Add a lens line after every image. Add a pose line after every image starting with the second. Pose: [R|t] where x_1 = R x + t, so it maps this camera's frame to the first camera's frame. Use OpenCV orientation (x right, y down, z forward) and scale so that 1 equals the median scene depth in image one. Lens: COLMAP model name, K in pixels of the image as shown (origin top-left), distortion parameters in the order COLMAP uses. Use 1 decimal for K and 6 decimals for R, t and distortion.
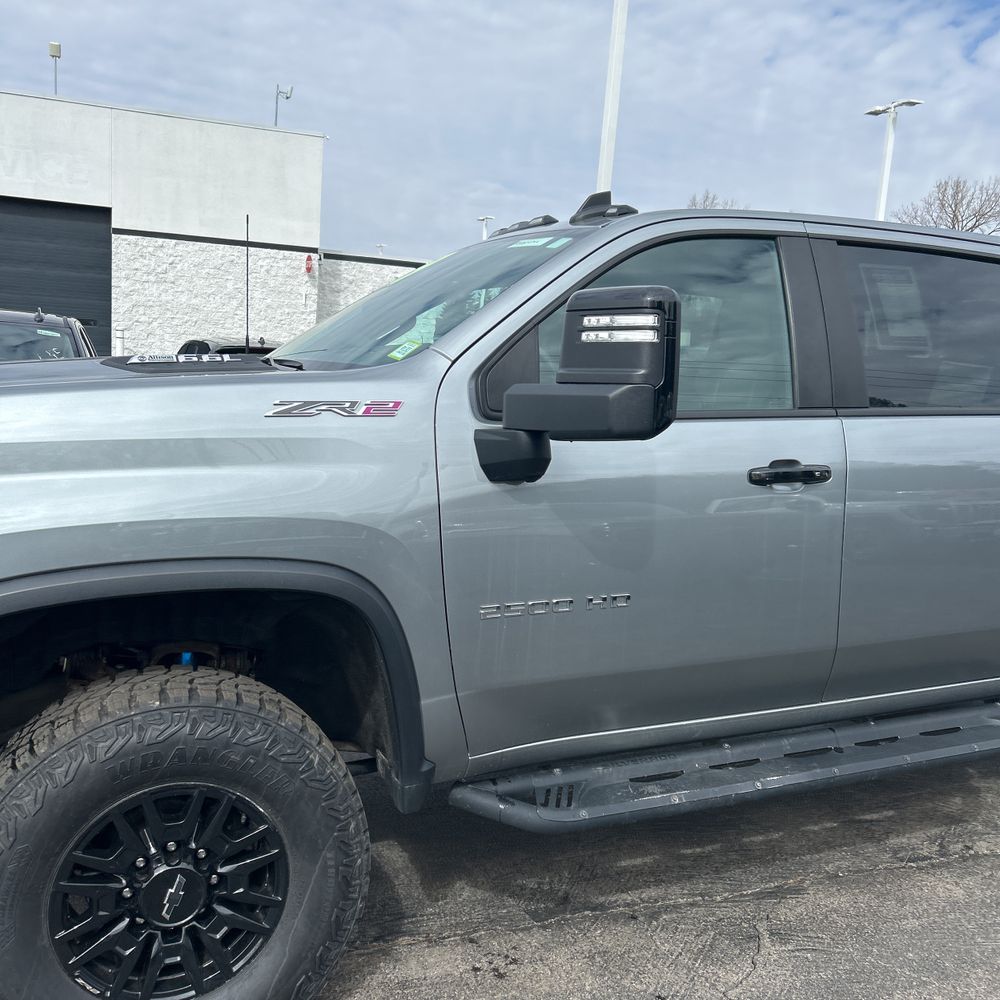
lens RADIAL K [[1009.5, 0, 487.1], [0, 1009.5, 511.5], [0, 0, 1]] dist [0.019602, 0.000000]
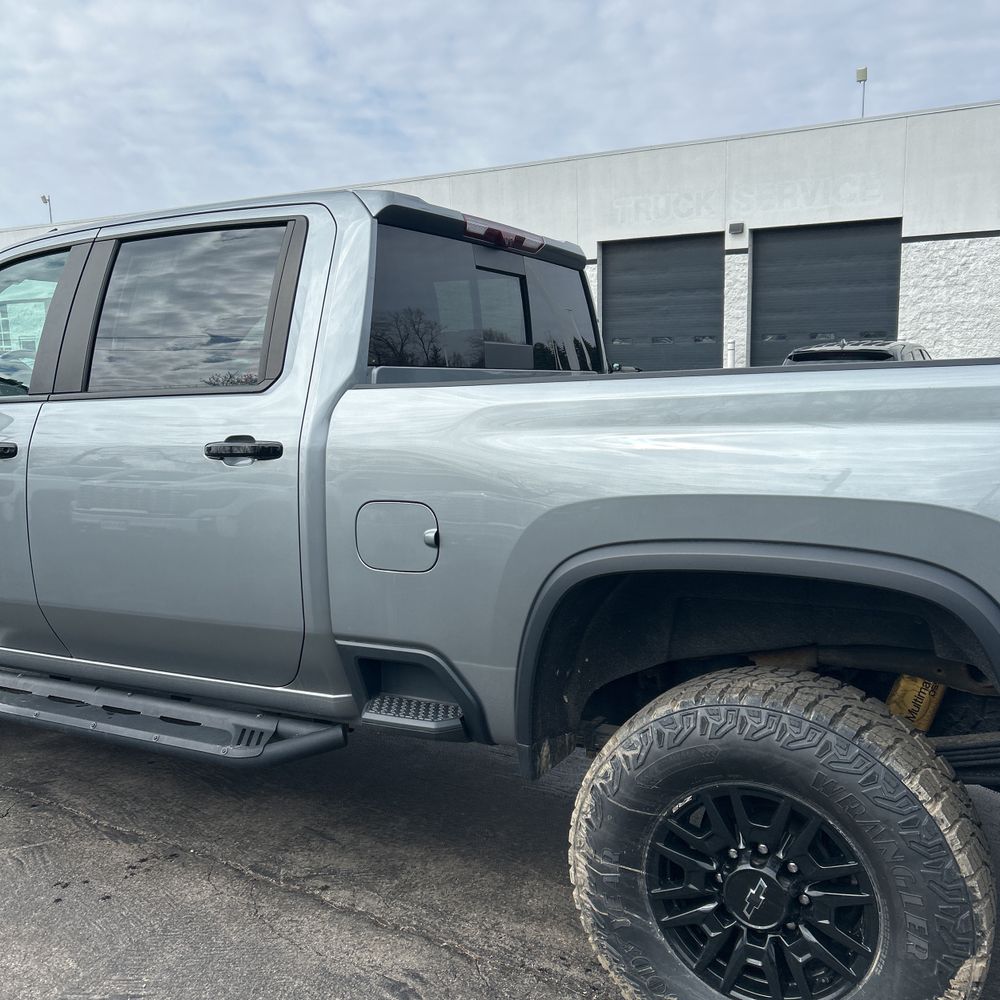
lens RADIAL K [[1009.5, 0, 488.0], [0, 1009.5, 508.2], [0, 0, 1]] dist [0.019602, 0.000000]
pose [[0.601177, 0.052220, -0.797408, 0.201336], [-0.066572, 0.997667, 0.015144, -0.003116], [0.796338, 0.043981, 0.603250, 0.092721]]
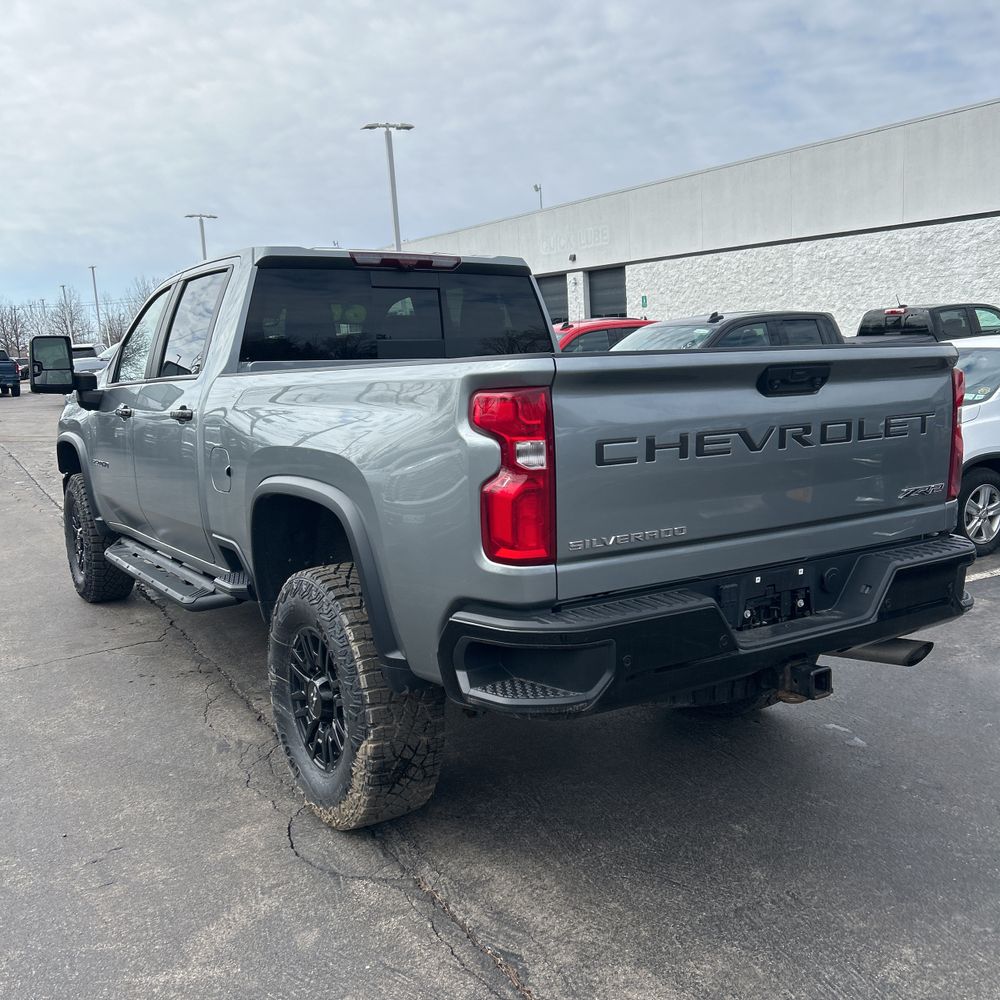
lens RADIAL K [[1009.5, 0, 477.6], [0, 1009.5, 509.2], [0, 0, 1]] dist [0.019602, 0.000000]
pose [[0.140866, 0.103967, -0.984554, 0.296383], [-0.094066, 0.991377, 0.091229, -0.011659], [0.985550, 0.079762, 0.149432, 0.174252]]
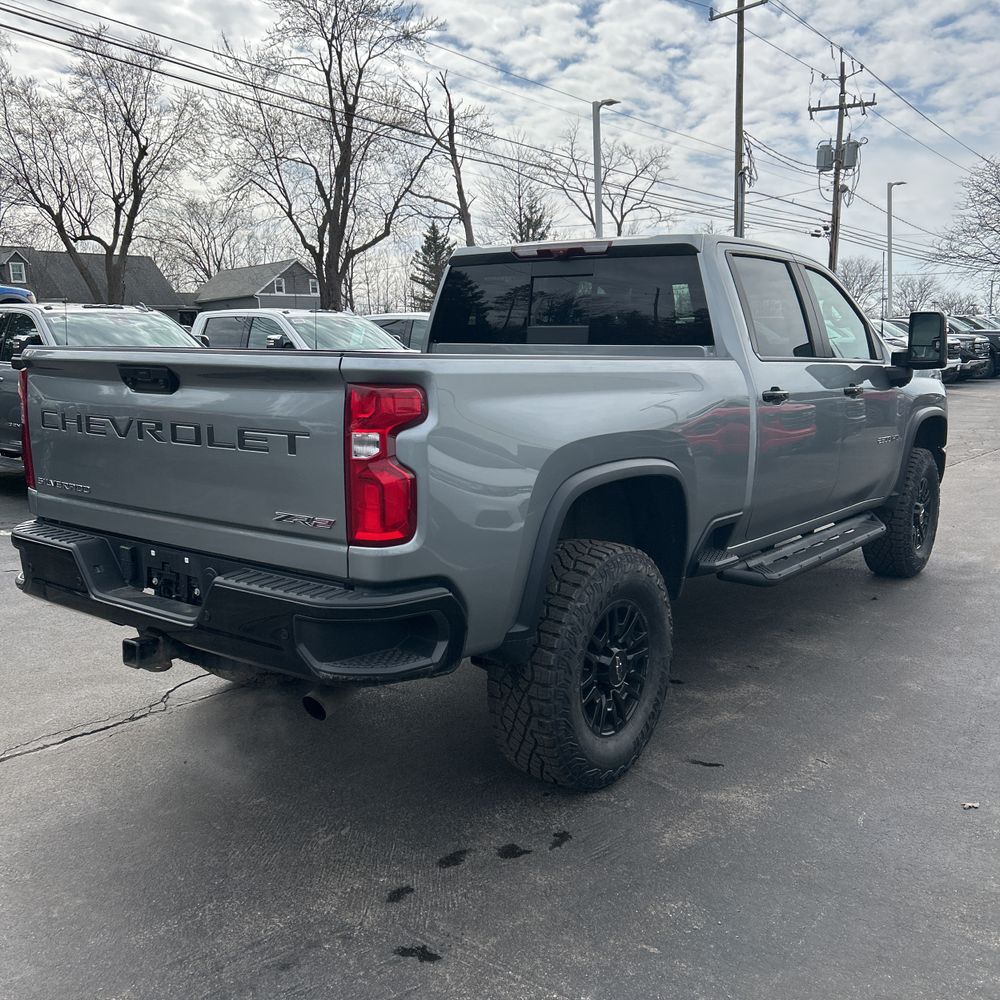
lens RADIAL K [[1009.5, 0, 502.5], [0, 1009.5, 503.0], [0, 0, 1]] dist [0.019602, 0.000000]
pose [[-0.858043, 0.043509, -0.511731, 0.203985], [-0.102420, 0.961894, 0.253514, -0.044559], [0.503262, 0.269938, -0.820891, 0.379090]]
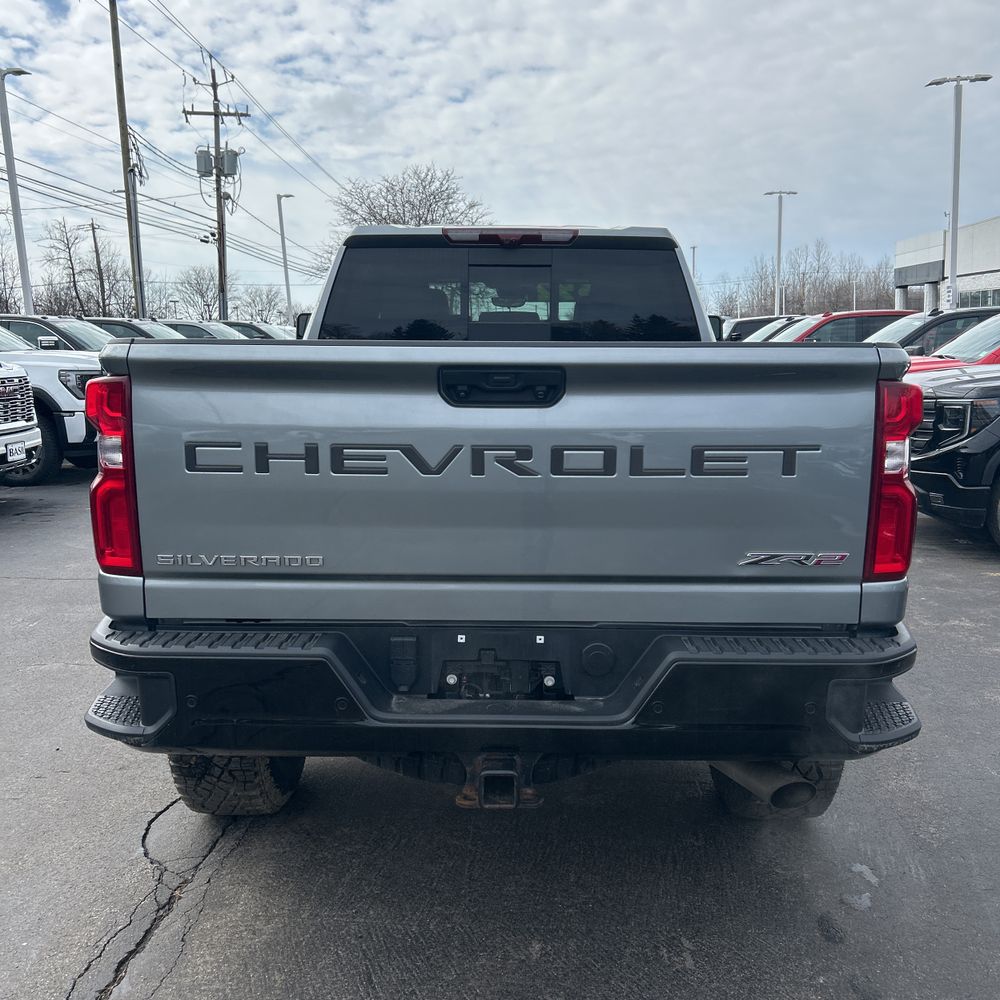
lens RADIAL K [[1009.5, 0, 509.5], [0, 1009.5, 515.8], [0, 0, 1]] dist [0.019602, 0.000000]
pose [[-0.402877, 0.112826, -0.908273, 0.262405], [-0.138736, 0.973378, 0.182451, -0.025709], [0.904678, 0.199516, -0.376498, 0.271937]]
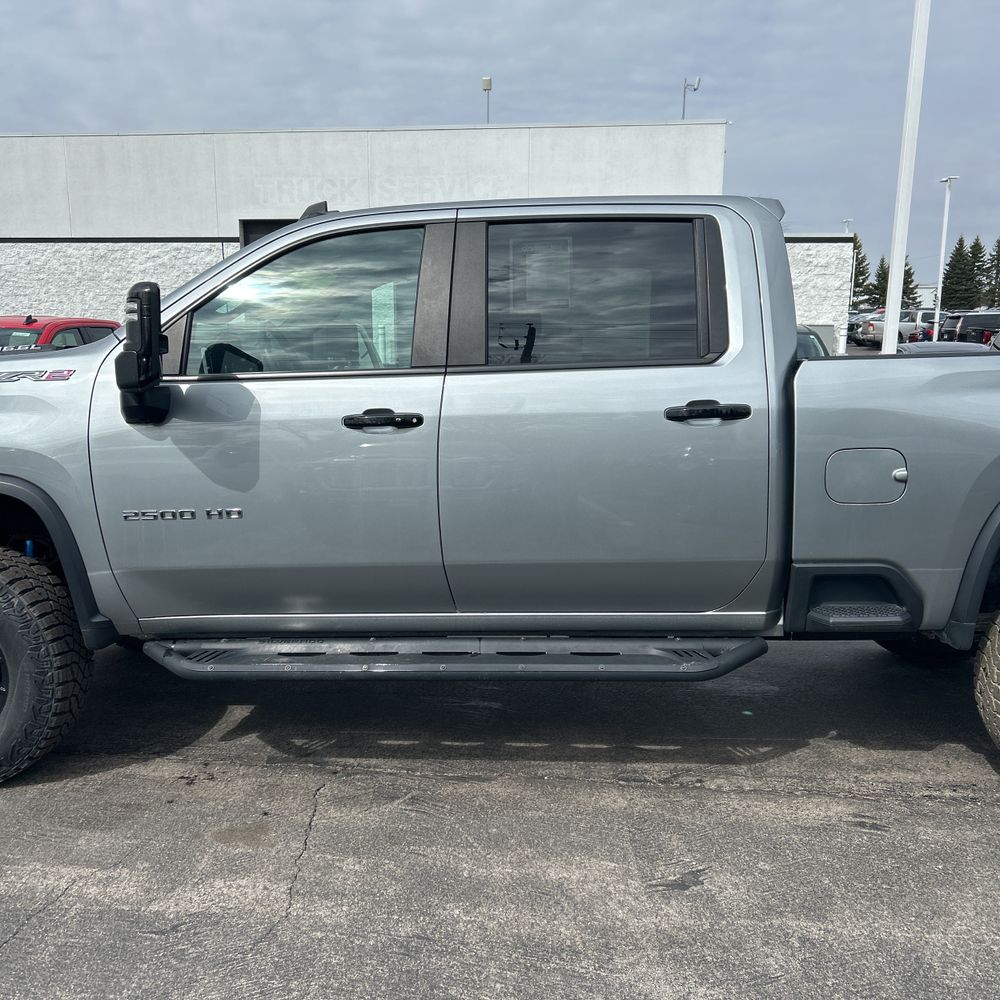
lens RADIAL K [[1009.5, 0, 483.9], [0, 1009.5, 516.4], [0, 0, 1]] dist [0.019602, 0.000000]
pose [[0.881461, 0.028139, -0.471418, 0.123802], [-0.021282, 0.999576, 0.019871, 0.006733], [0.471777, -0.007483, 0.881686, -0.004186]]
